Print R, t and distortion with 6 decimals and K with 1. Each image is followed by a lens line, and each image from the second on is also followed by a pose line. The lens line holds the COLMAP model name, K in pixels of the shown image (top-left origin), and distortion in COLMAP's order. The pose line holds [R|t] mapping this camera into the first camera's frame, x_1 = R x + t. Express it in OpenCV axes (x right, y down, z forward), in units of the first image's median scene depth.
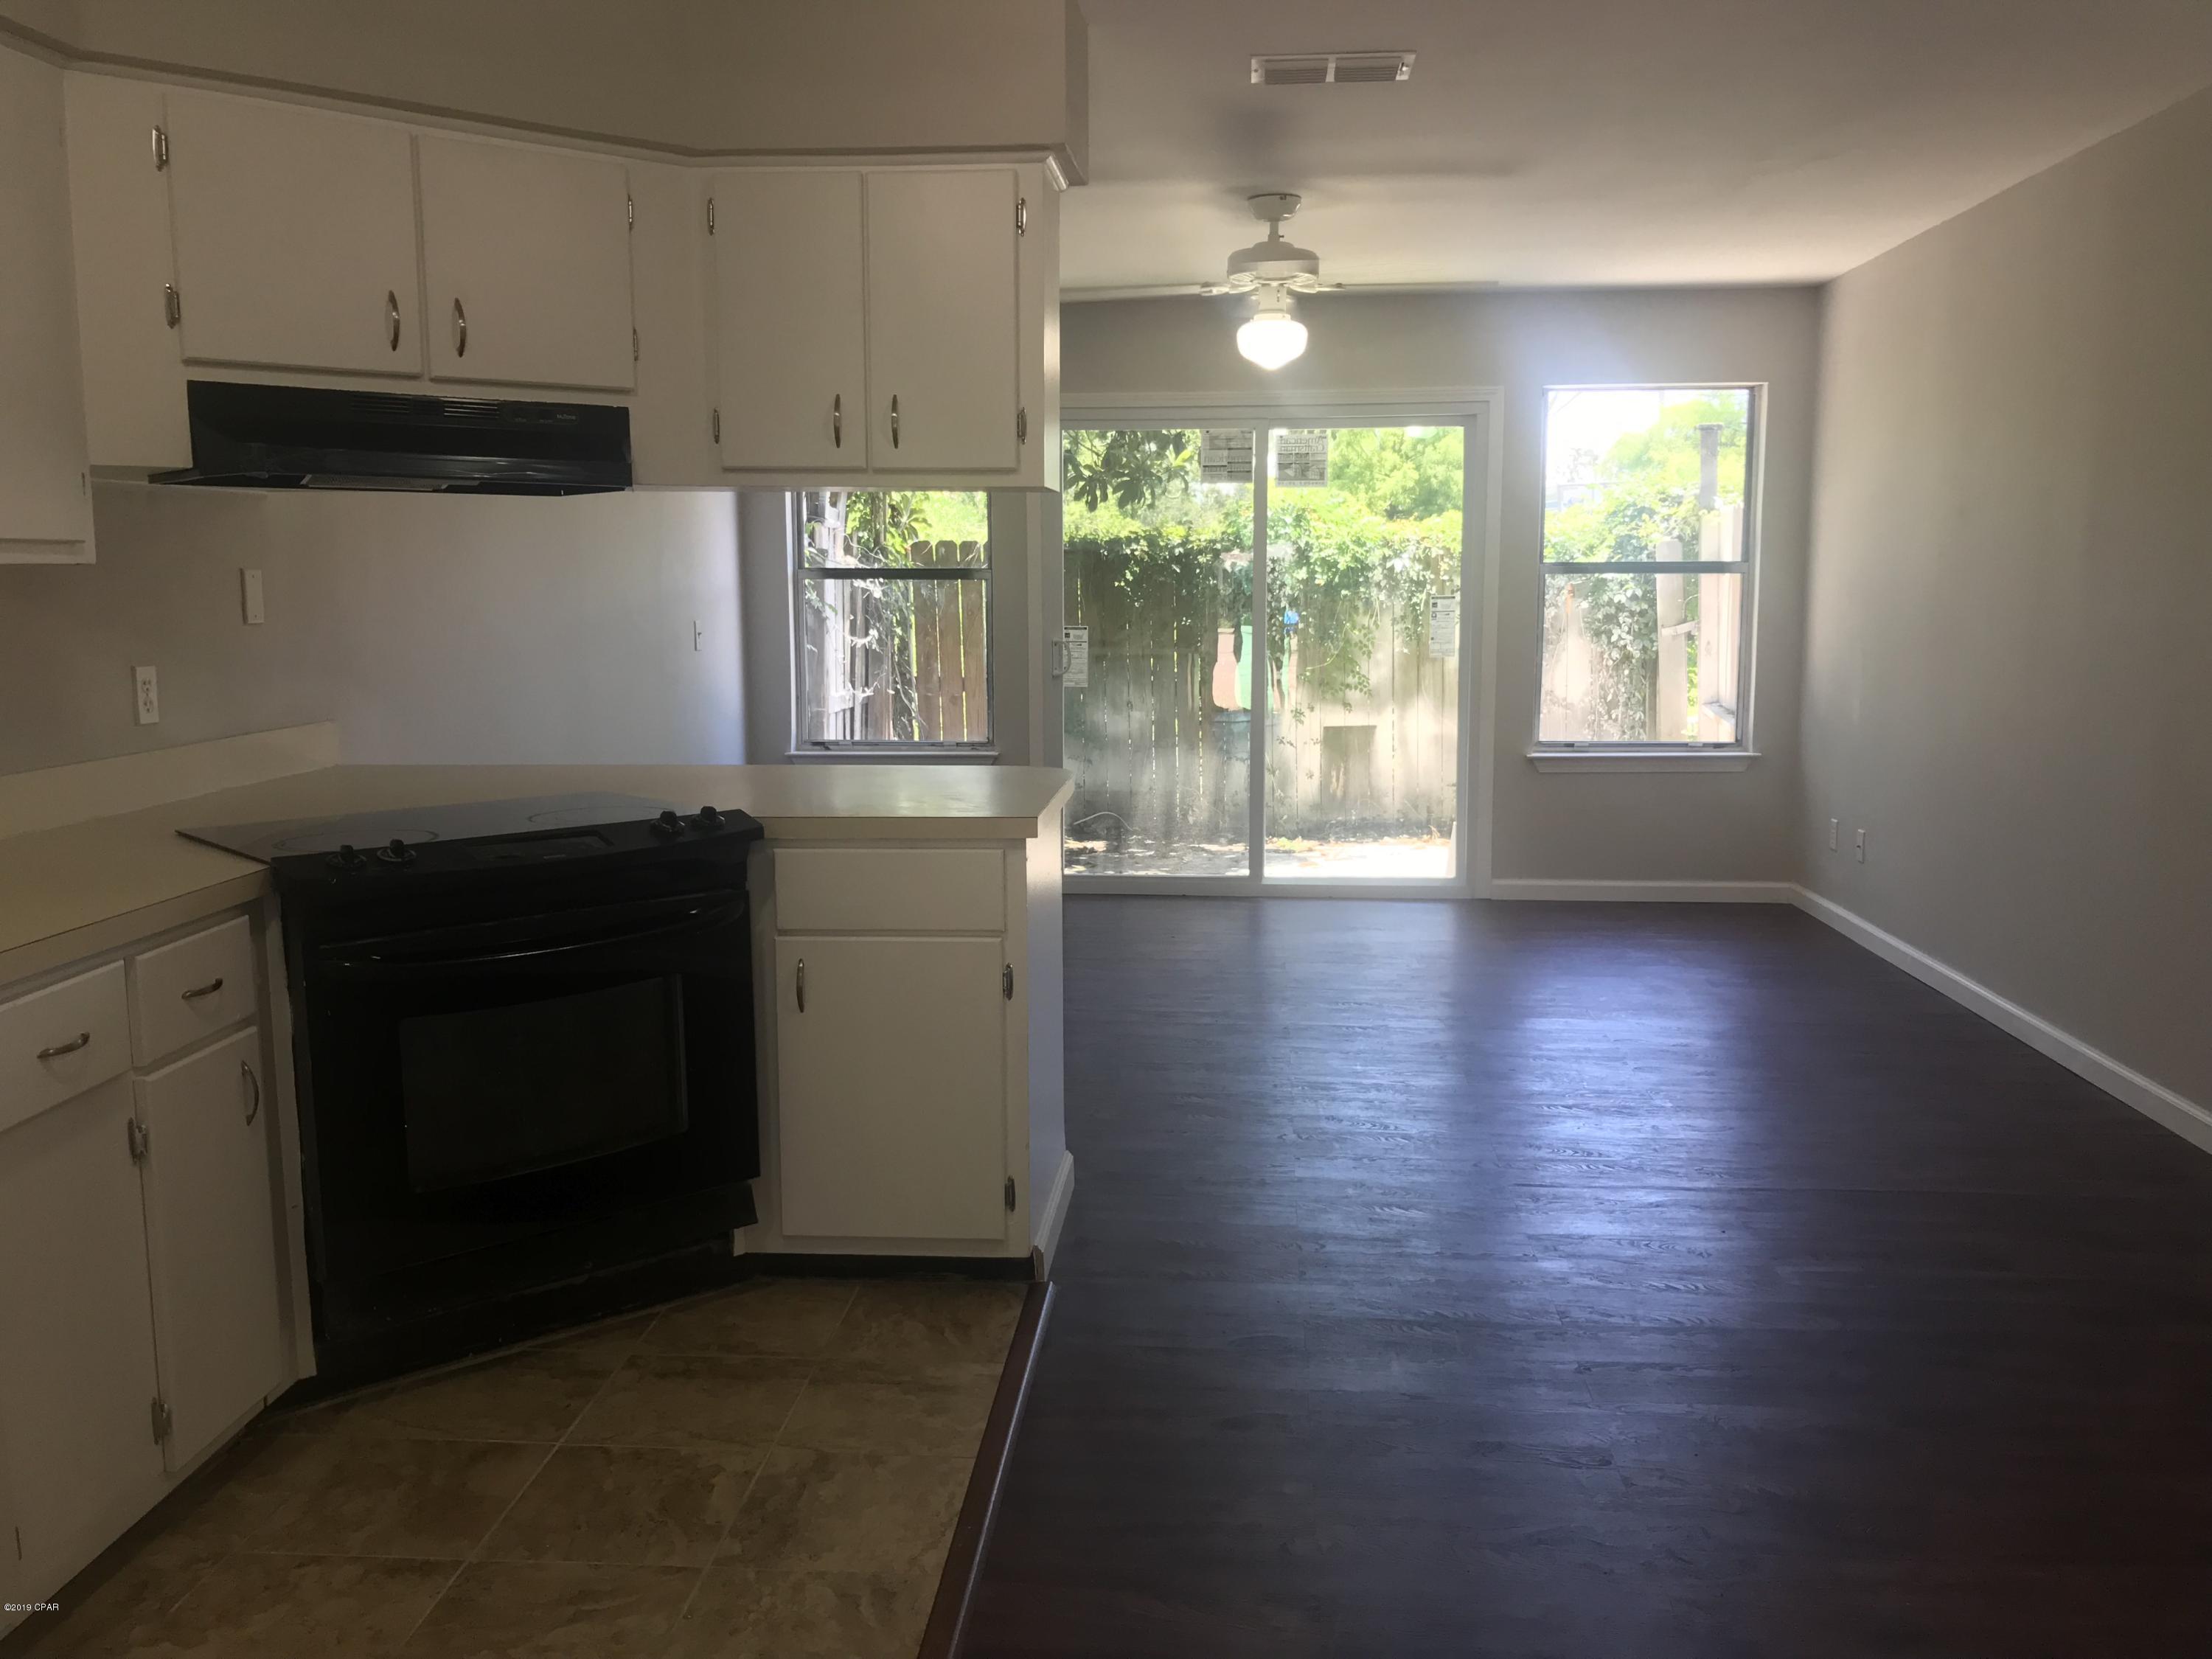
lens RADIAL K [[1824.0, 0, 1084.6], [0, 1824.0, 833.0], [0, 0, 1]] dist [0.036962, -0.052843]
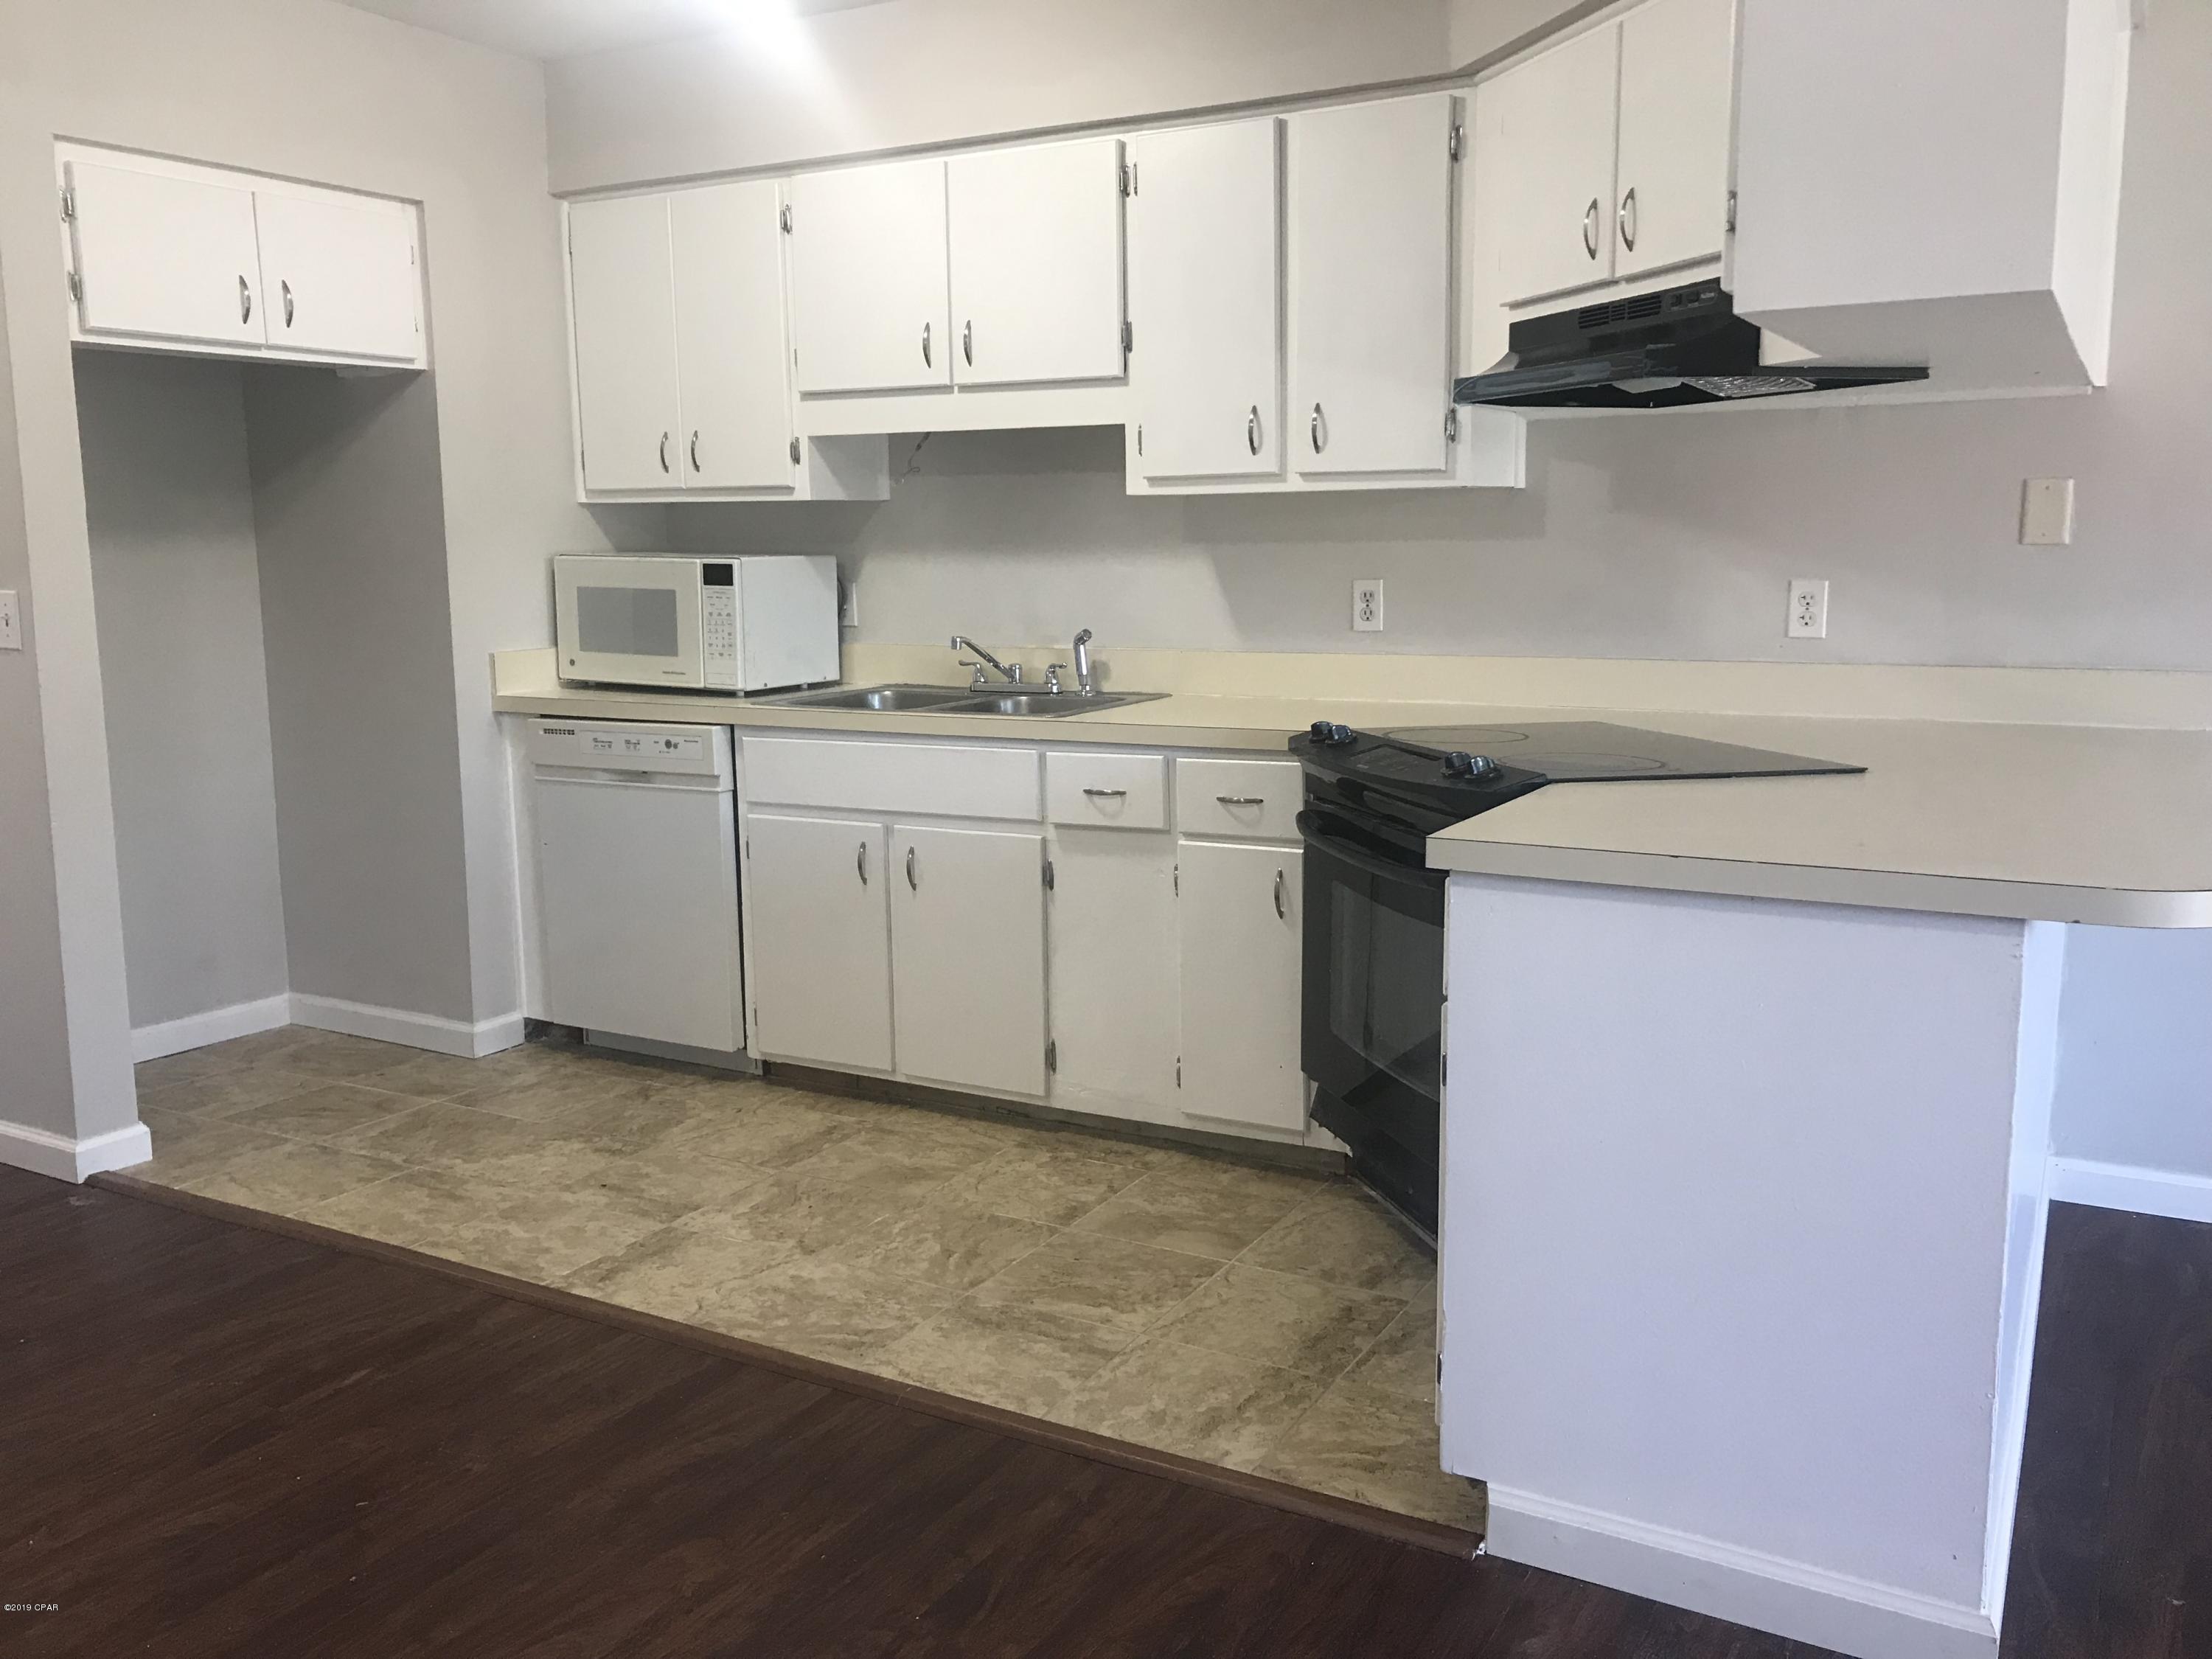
lens RADIAL K [[1824.0, 0, 1112.6], [0, 1824.0, 836.6], [0, 0, 1]] dist [0.036962, -0.052843]
pose [[-0.409838, 0.157803, -0.898405, 0.754809], [-0.121181, 0.966772, 0.225093, -0.175620], [0.904073, 0.201121, -0.377098, 1.374104]]
